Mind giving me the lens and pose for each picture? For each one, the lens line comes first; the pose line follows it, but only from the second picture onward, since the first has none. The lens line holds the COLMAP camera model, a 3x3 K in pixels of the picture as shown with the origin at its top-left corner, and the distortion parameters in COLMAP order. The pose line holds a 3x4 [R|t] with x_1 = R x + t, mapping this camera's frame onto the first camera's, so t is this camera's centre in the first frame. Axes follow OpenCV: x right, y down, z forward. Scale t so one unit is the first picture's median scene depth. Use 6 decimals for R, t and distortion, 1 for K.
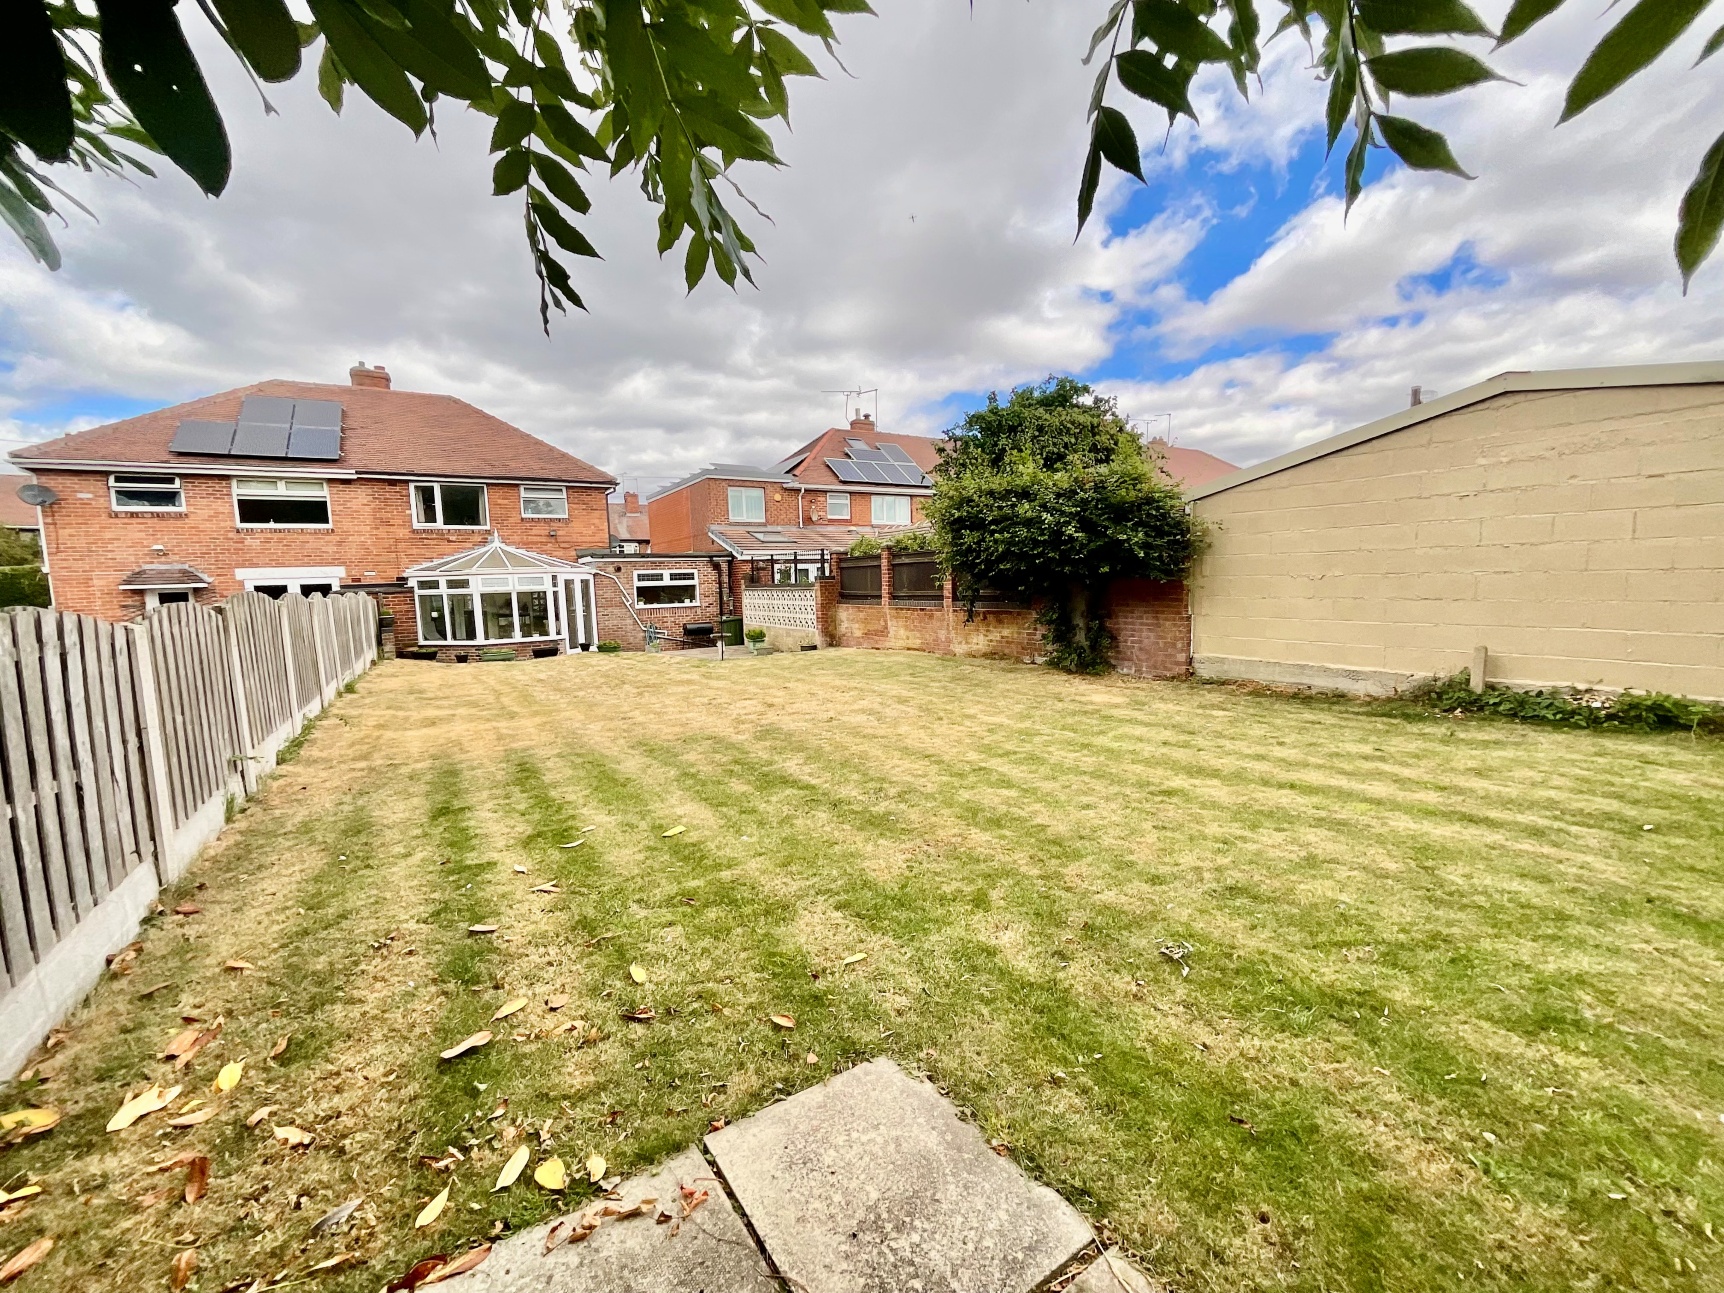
lens RADIAL K [[695.0, 0, 864.5], [0, 695.0, 634.9], [0, 0, 1]] dist [-0.002384, 0.000018]
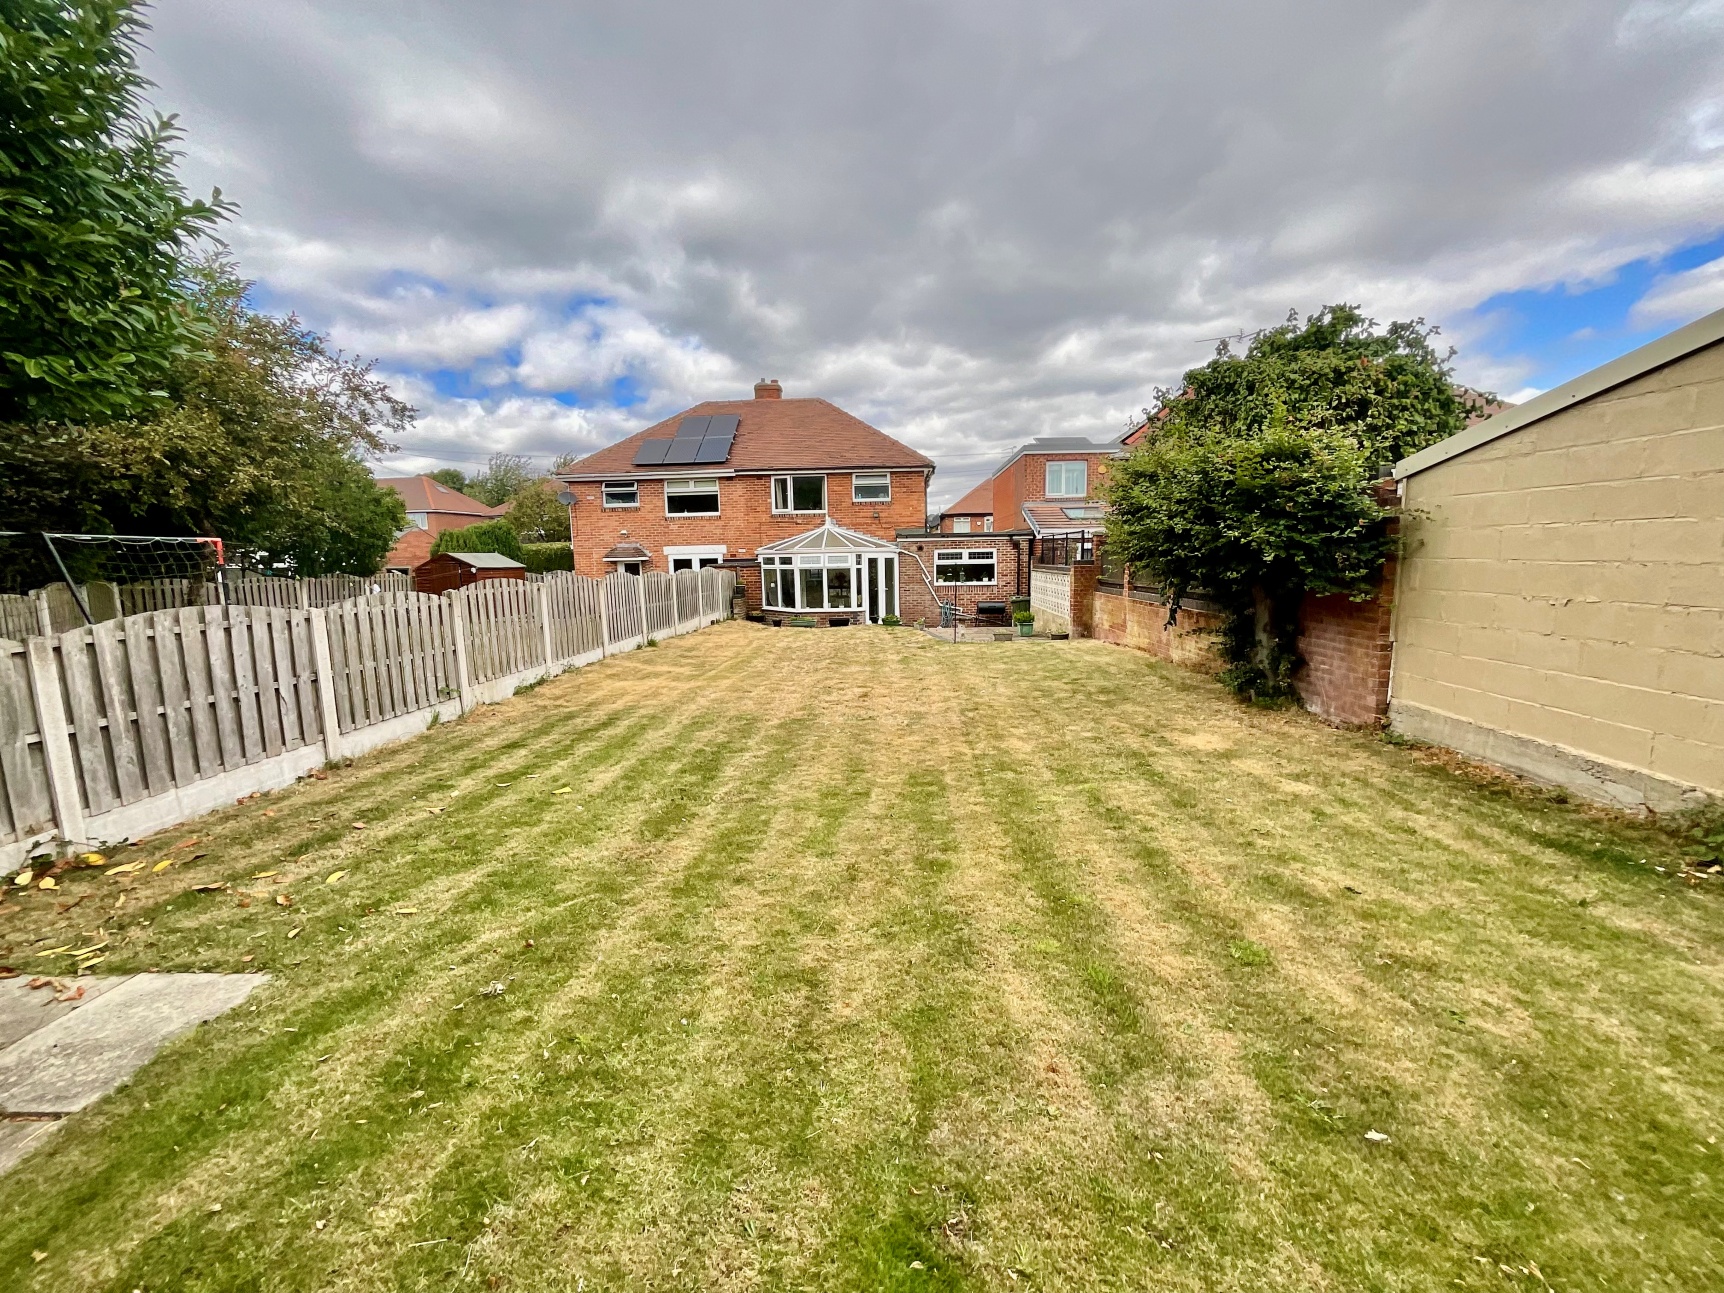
lens RADIAL K [[696.7, 0, 864.0], [0, 696.7, 646.6], [0, 0, 1]] dist [-0.002386, 0.000473]
pose [[0.828099, 0.086295, -0.553900, 0.217188], [-0.051845, 0.995635, 0.077605, -0.026747], [0.558180, -0.035548, 0.828958, 0.066491]]
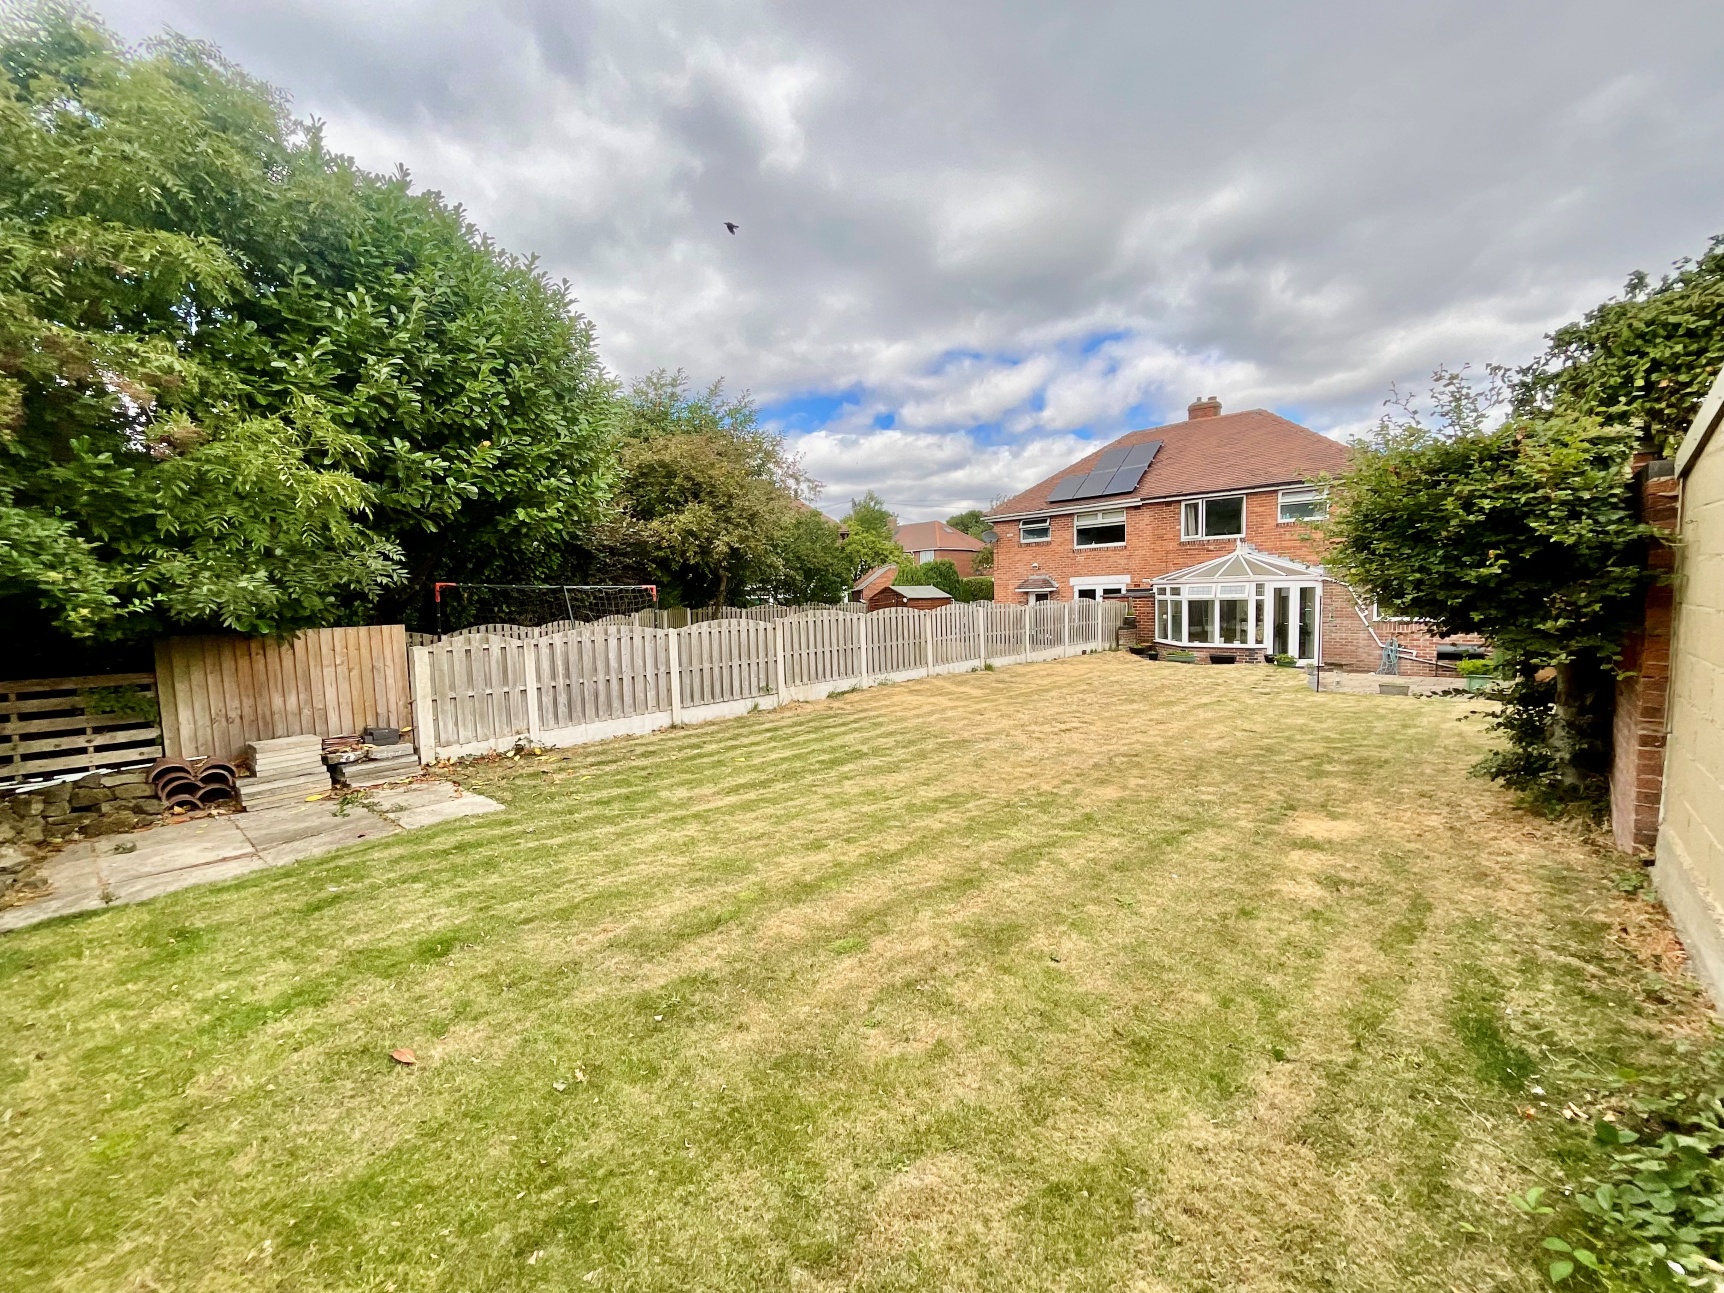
lens RADIAL K [[696.7, 0, 864.0], [0, 696.7, 646.6], [0, 0, 1]] dist [-0.002386, 0.000473]
pose [[0.270790, 0.094955, -0.957944, 0.390542], [-0.060921, 0.994819, 0.081389, -0.046413], [0.960709, 0.036320, 0.275172, 0.201031]]
